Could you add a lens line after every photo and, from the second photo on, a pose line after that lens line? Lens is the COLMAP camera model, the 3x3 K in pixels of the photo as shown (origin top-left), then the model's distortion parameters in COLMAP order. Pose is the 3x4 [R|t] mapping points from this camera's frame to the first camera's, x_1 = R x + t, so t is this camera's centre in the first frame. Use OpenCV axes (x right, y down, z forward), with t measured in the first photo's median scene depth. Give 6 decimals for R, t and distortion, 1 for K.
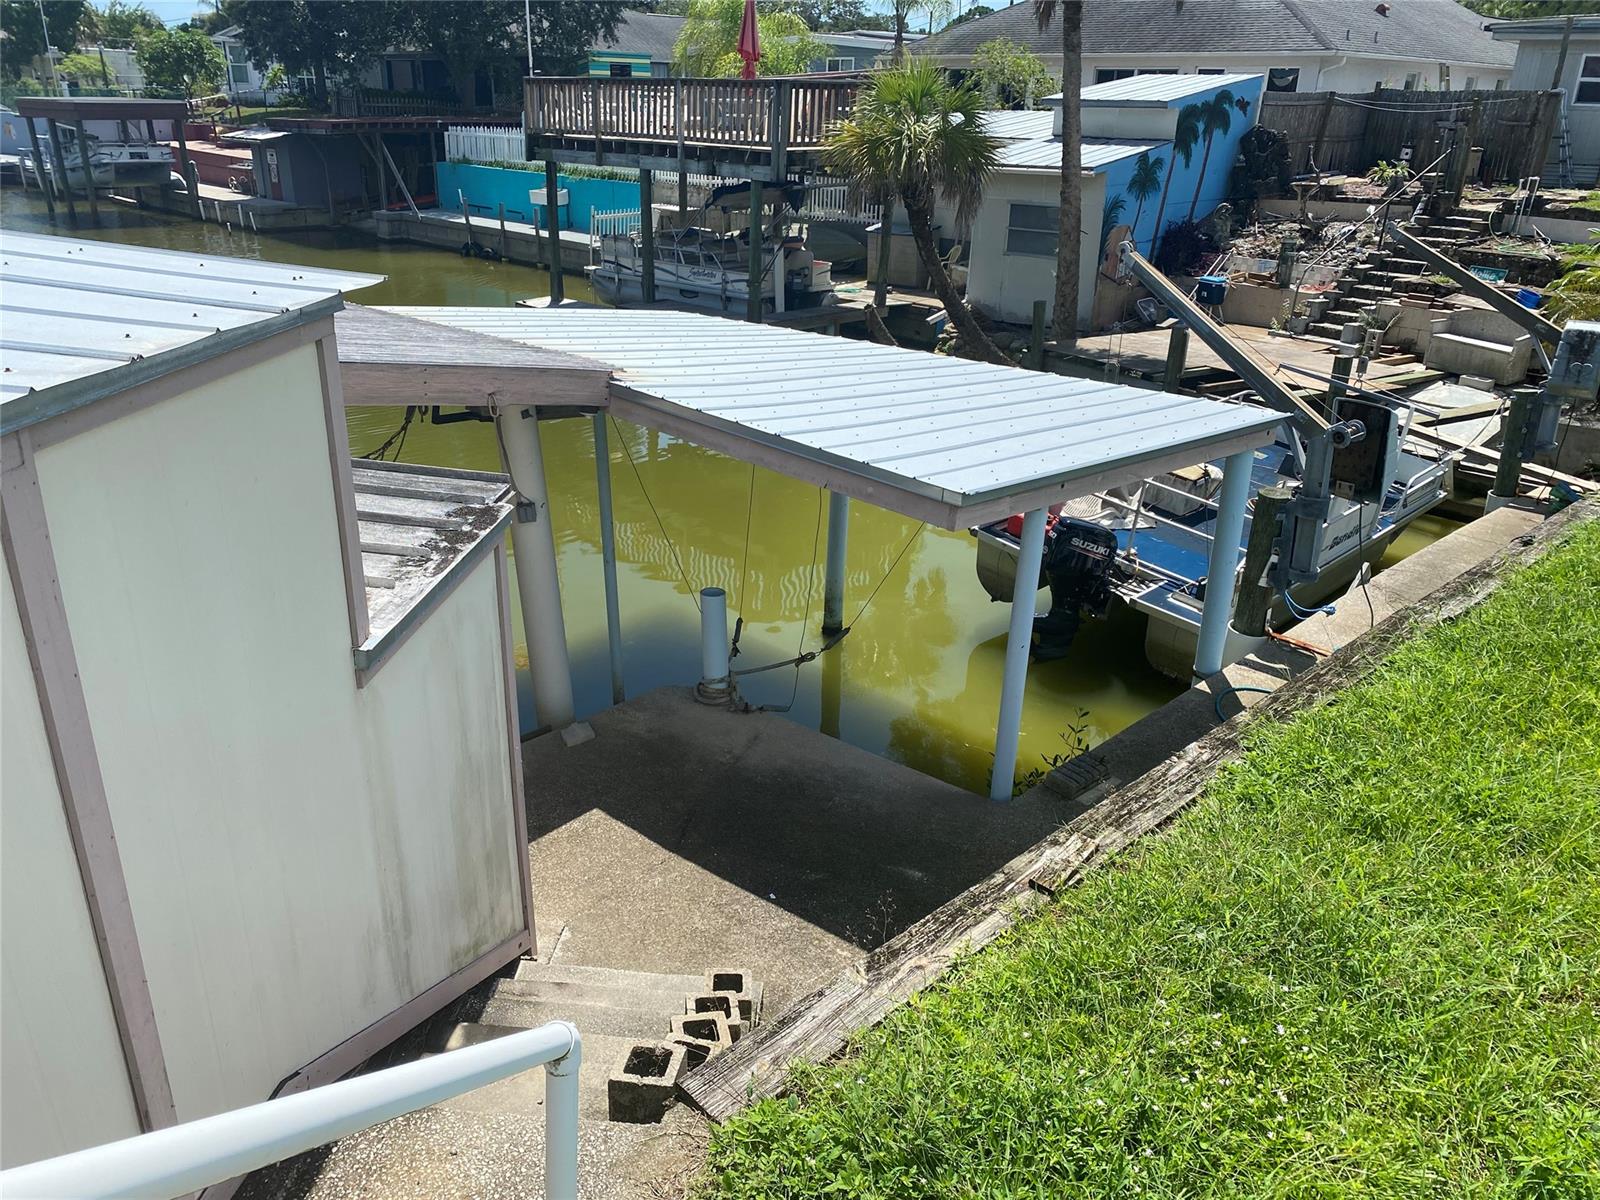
lens RADIAL K [[1236.8, 0, 802.4], [0, 1236.8, 617.8], [0, 0, 1]] dist [0.028354, -0.018035]
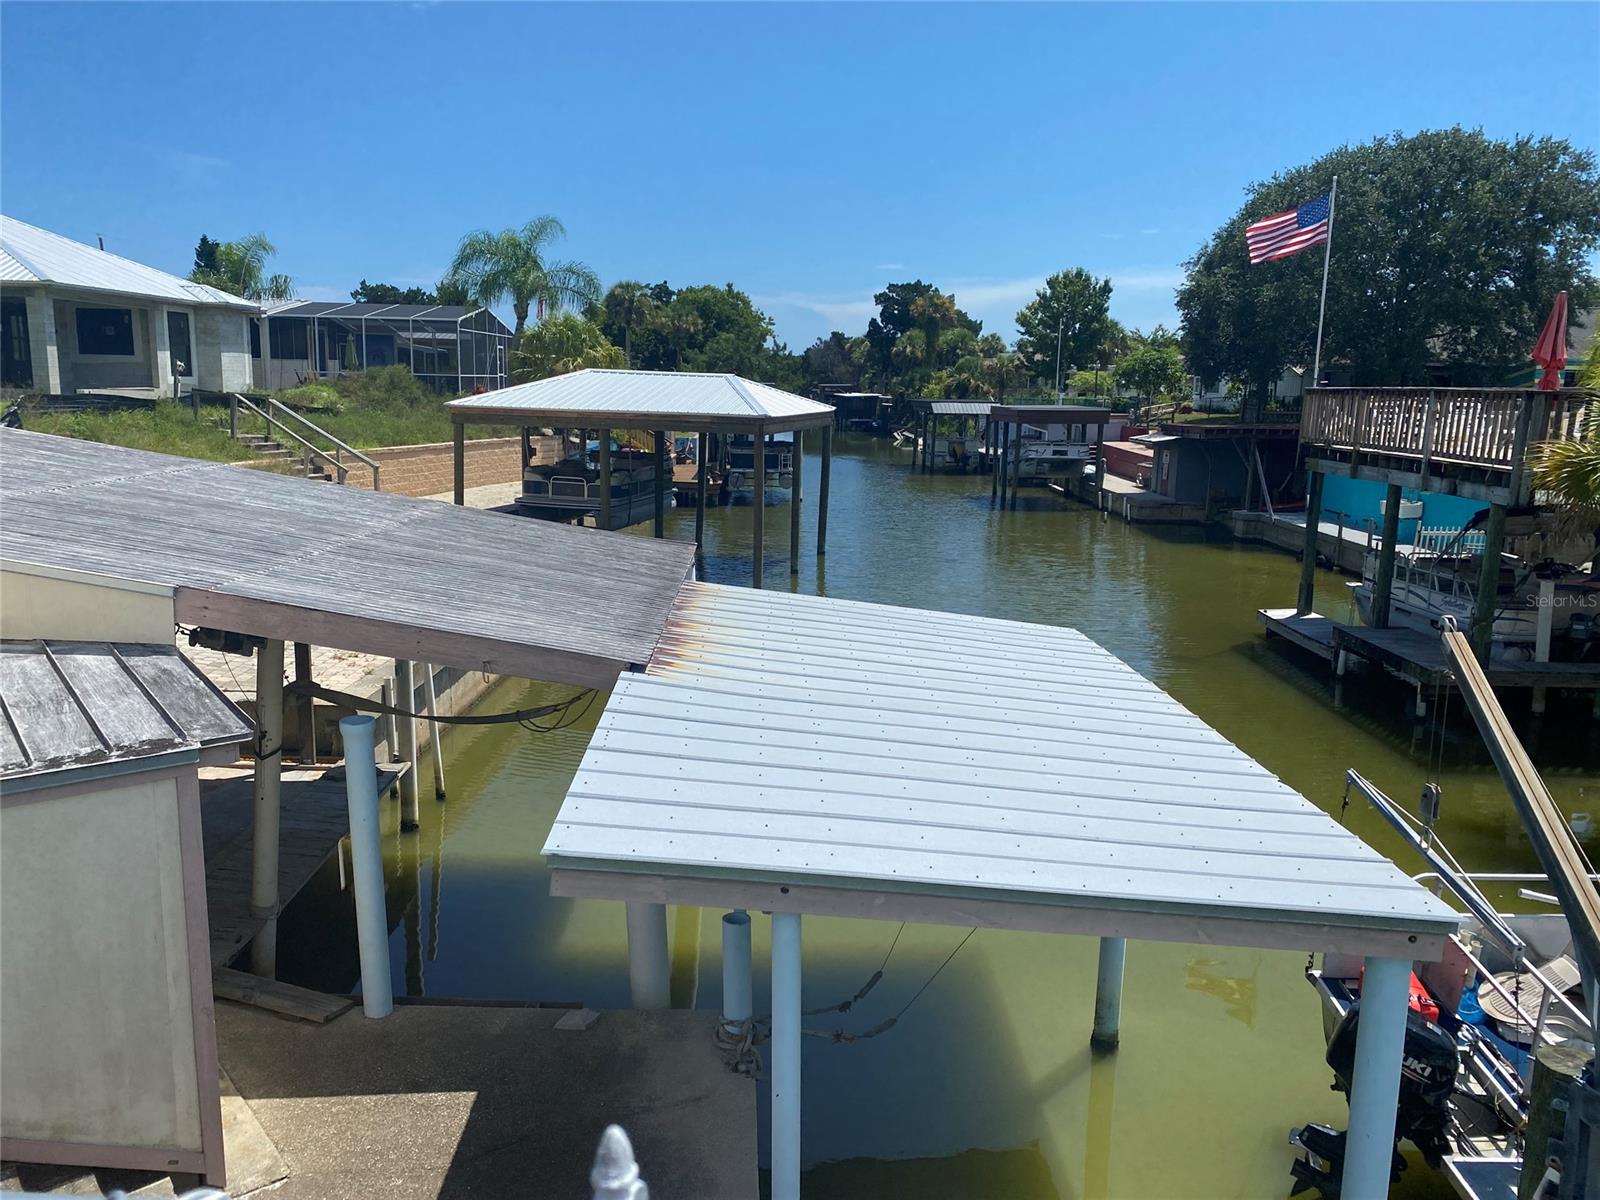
lens RADIAL K [[1253.5, 0, 800.0], [0, 1253.5, 600.0], [0, 0, 1]] dist [0.011400, 0.008296]
pose [[0.699496, 0.120369, -0.704427, 0.197595], [-0.285246, 0.950814, -0.120779, -0.049807], [0.655241, 0.285419, 0.699425, 0.111064]]
